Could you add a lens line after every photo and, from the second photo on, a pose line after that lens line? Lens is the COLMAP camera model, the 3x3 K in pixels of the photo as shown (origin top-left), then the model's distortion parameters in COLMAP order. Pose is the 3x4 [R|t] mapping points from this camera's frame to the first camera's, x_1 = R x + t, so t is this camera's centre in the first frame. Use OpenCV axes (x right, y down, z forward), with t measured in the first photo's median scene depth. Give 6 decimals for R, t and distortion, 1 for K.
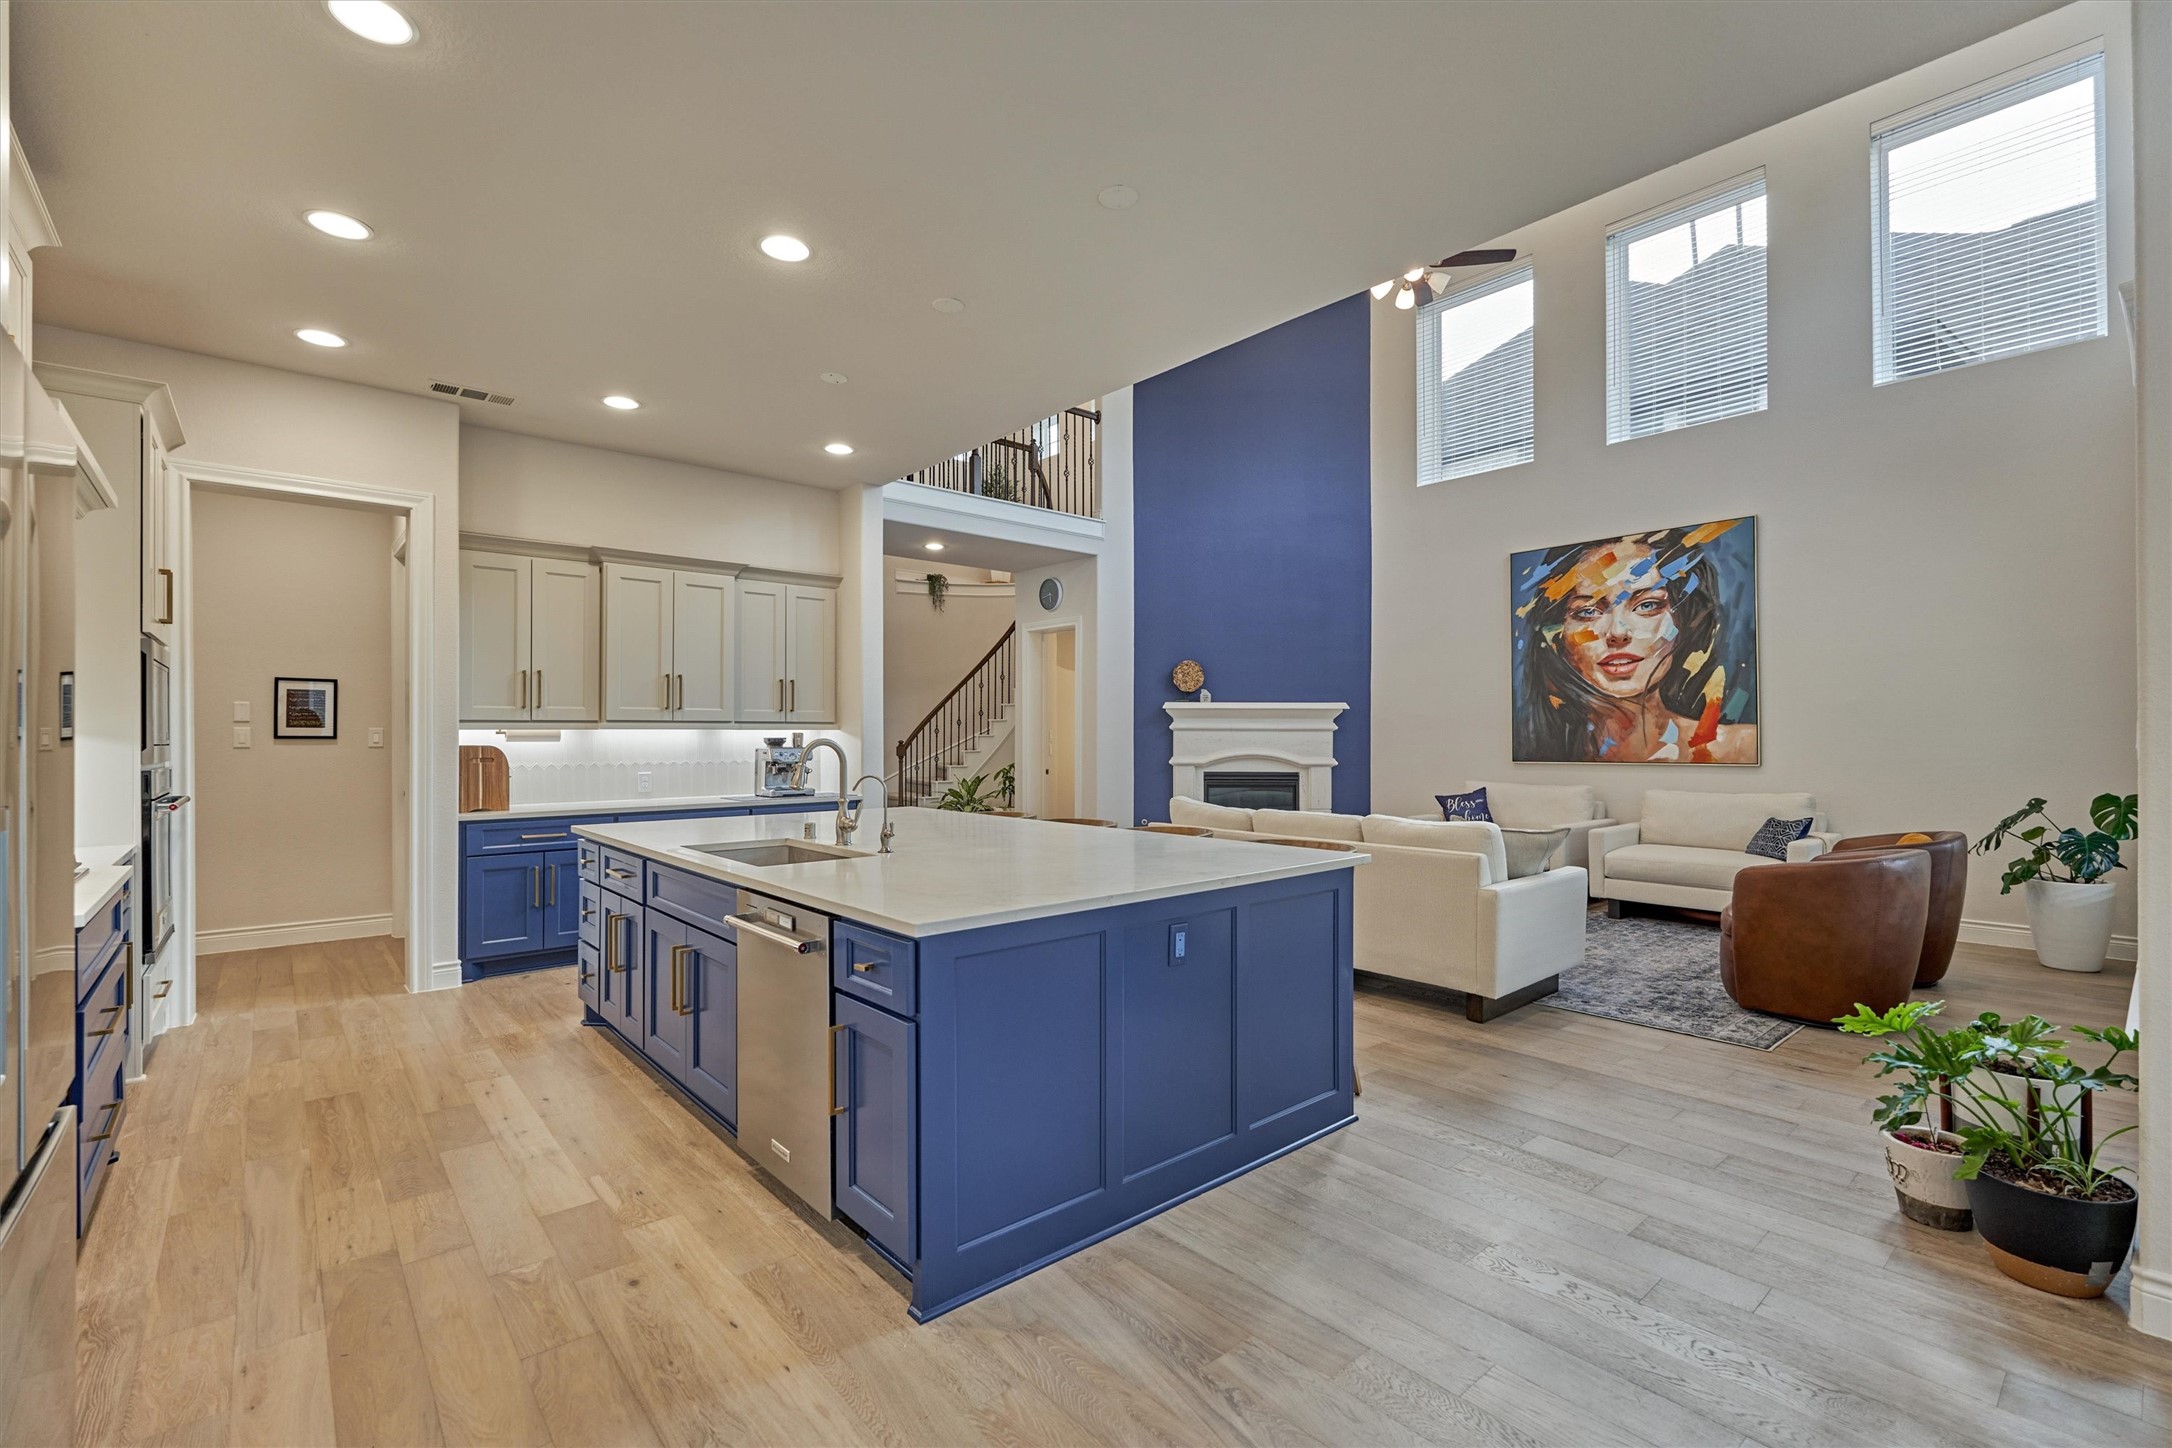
lens RADIAL K [[948.5, 0, 1086.0], [0, 948.5, 724.0], [0, 0, 1]] dist [0.000857, 0.000288]
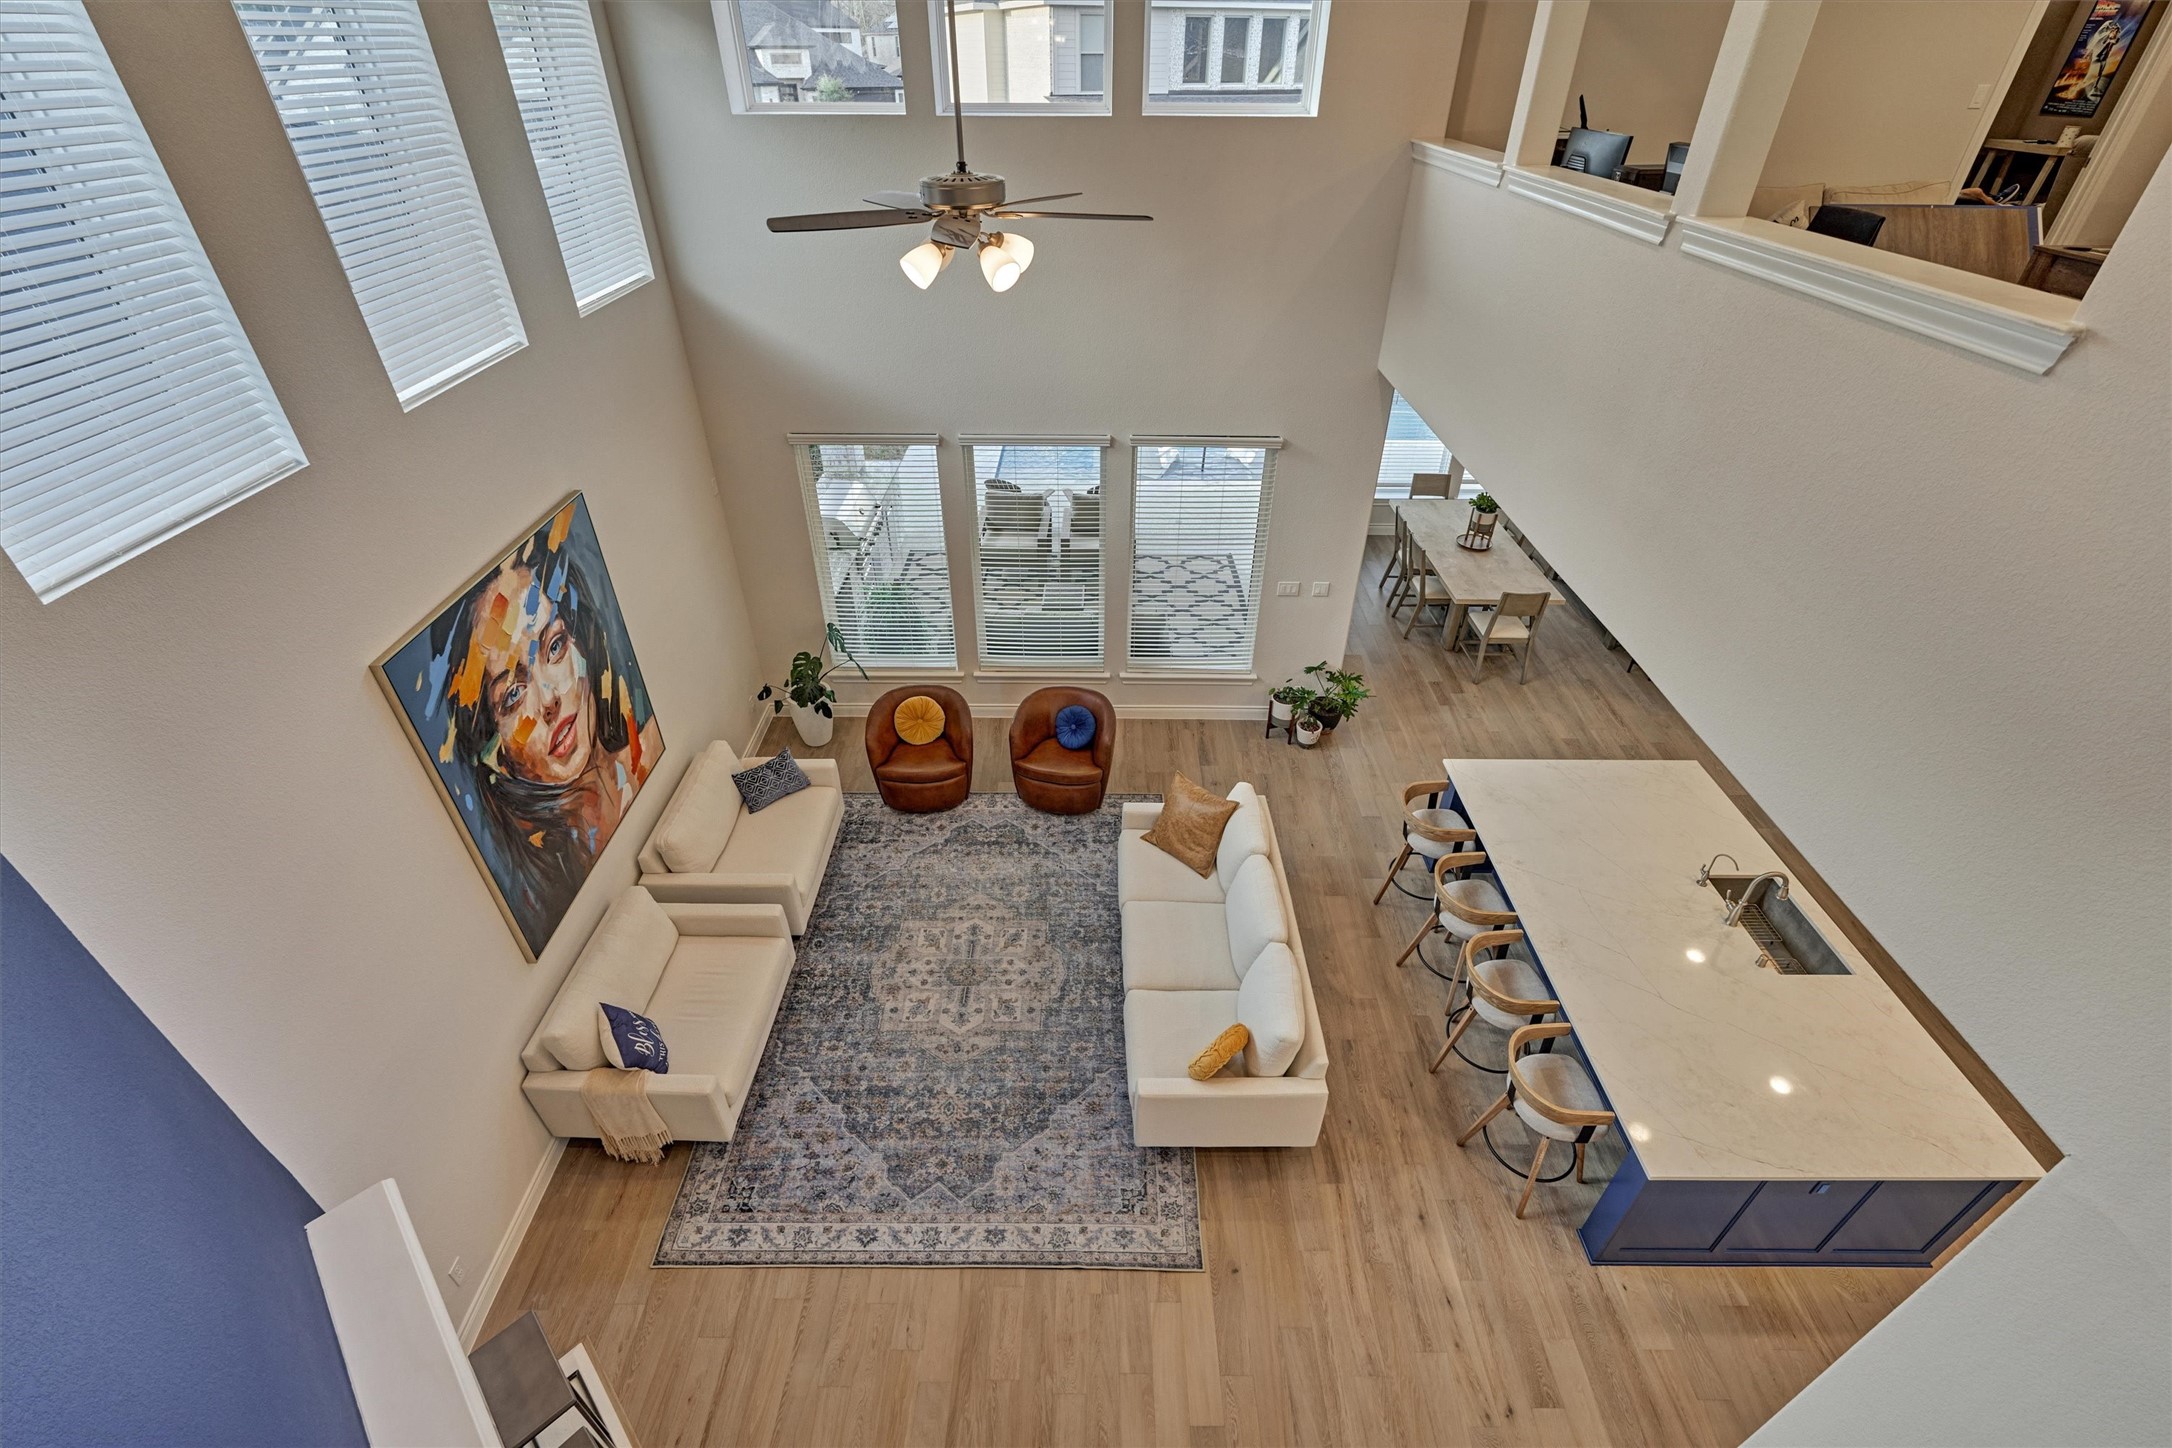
lens RADIAL K [[948.5, 0, 1086.0], [0, 948.5, 724.0], [0, 0, 1]] dist [0.000857, 0.000288]
pose [[-0.753002, -0.385614, 0.533189, -0.079877], [-0.010589, 0.817290, 0.576129, -0.481225], [-0.657933, 0.428180, -0.619504, 1.208330]]
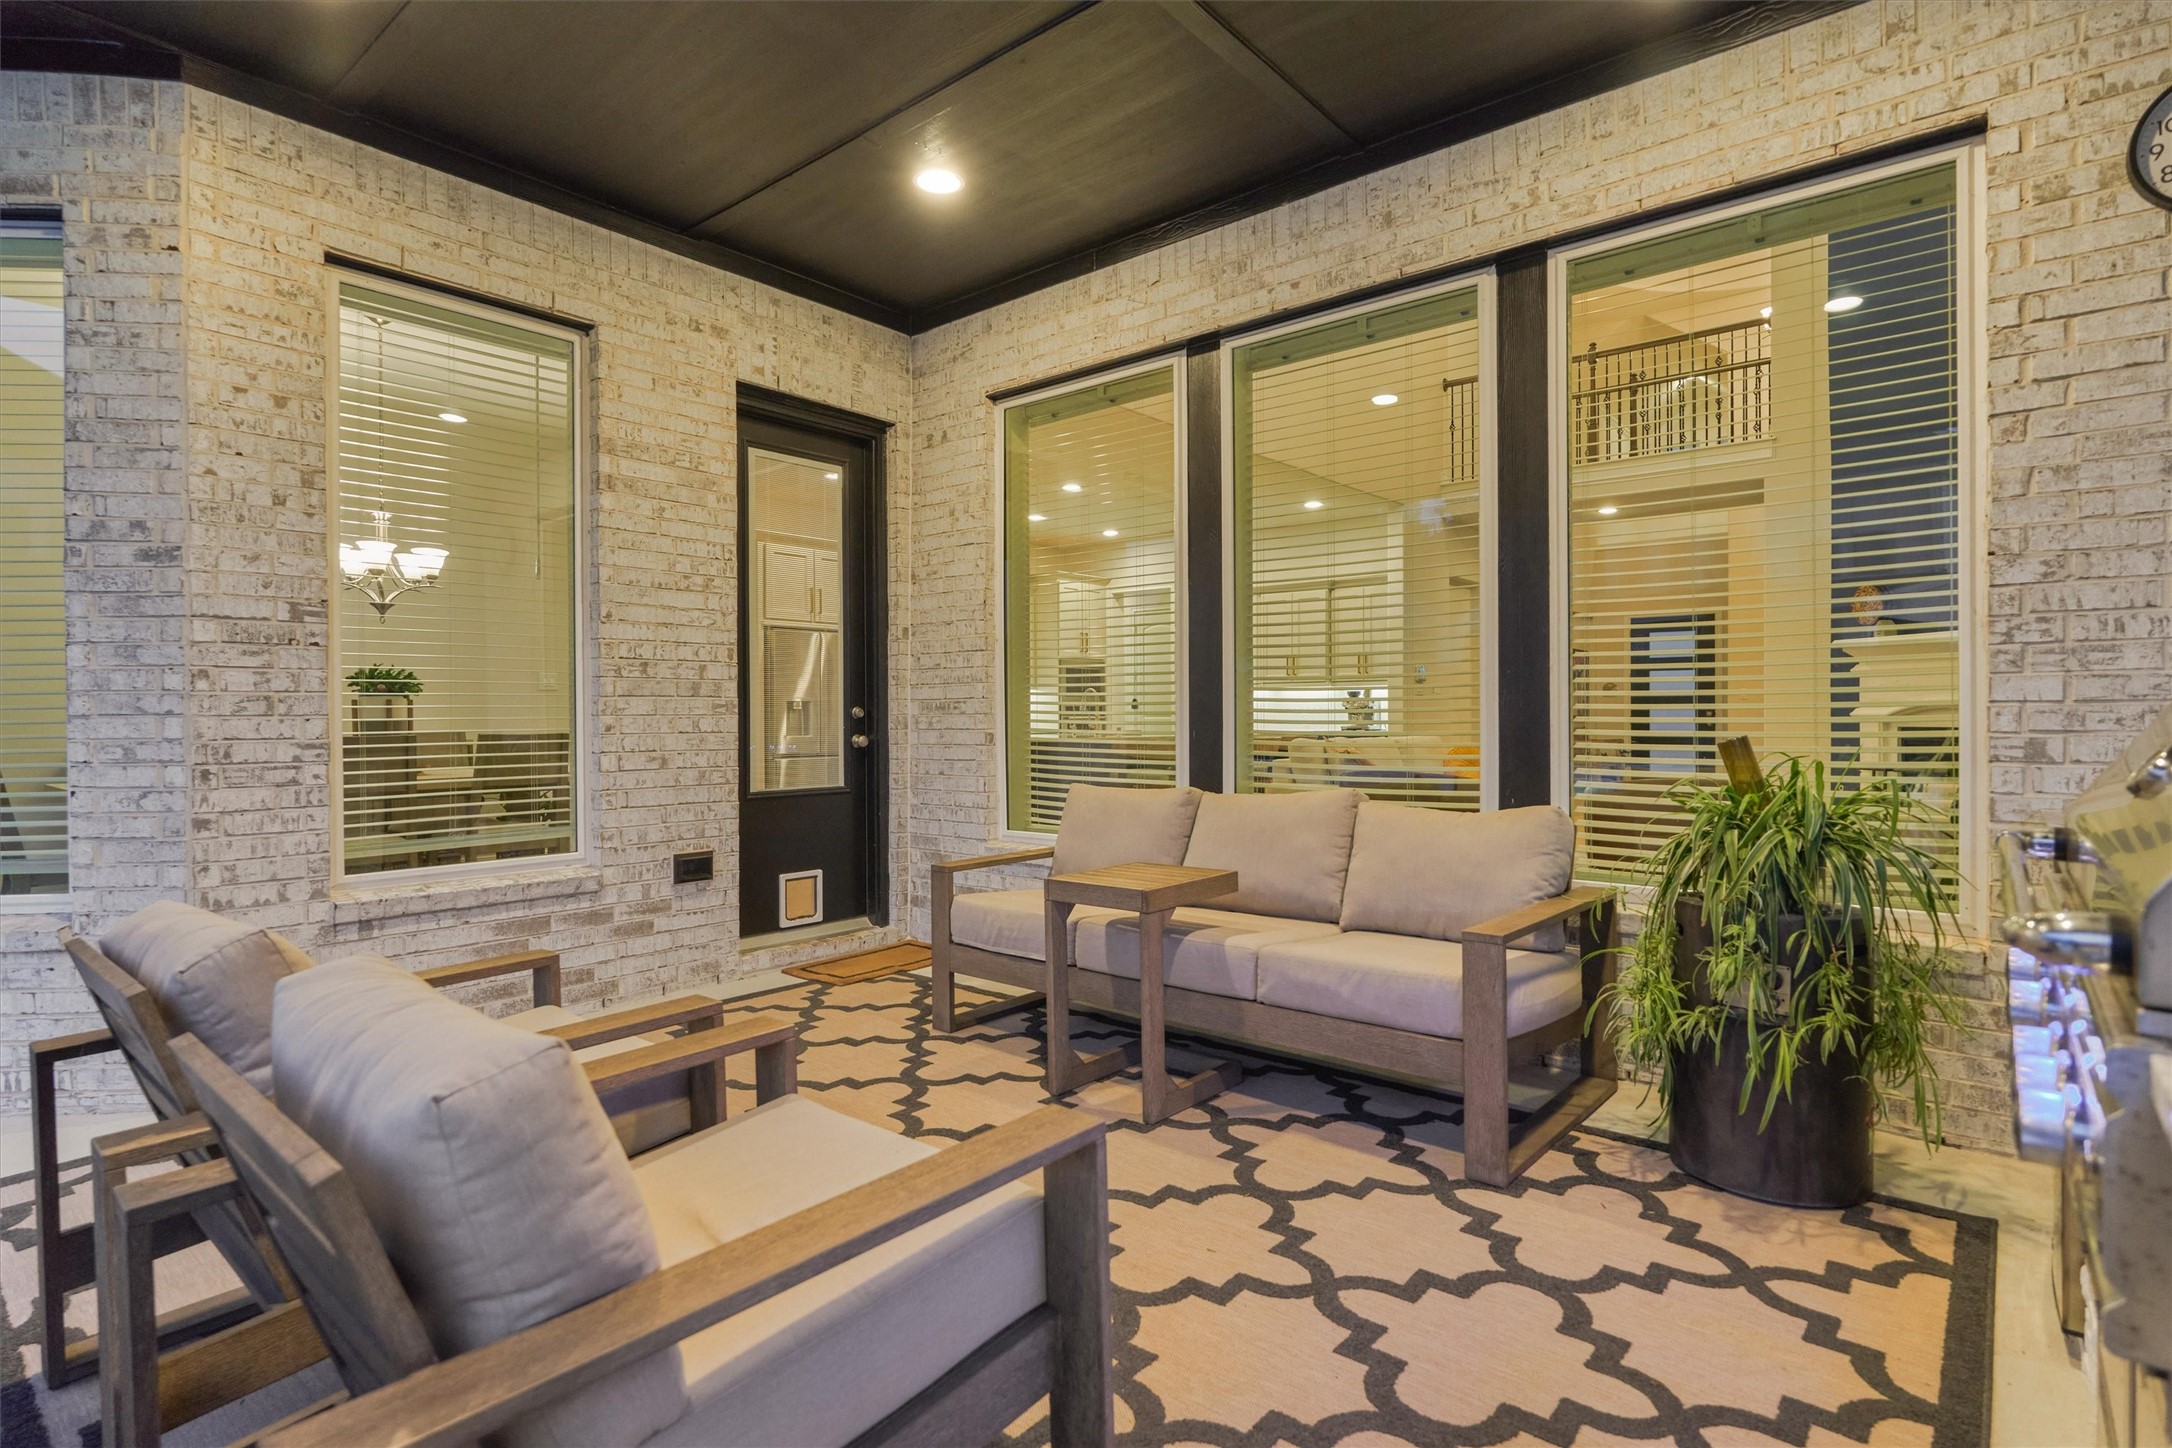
lens RADIAL K [[1054.8, 0, 1086.0], [0, 1054.8, 724.0], [0, 0, 1]] dist [-0.004125, -0.000151]
pose [[0.164037, 0.009138, -0.986412, 1.098766], [0.015508, 0.999810, 0.011841, 0.035397], [0.986332, -0.017239, 0.163864, 0.269395]]
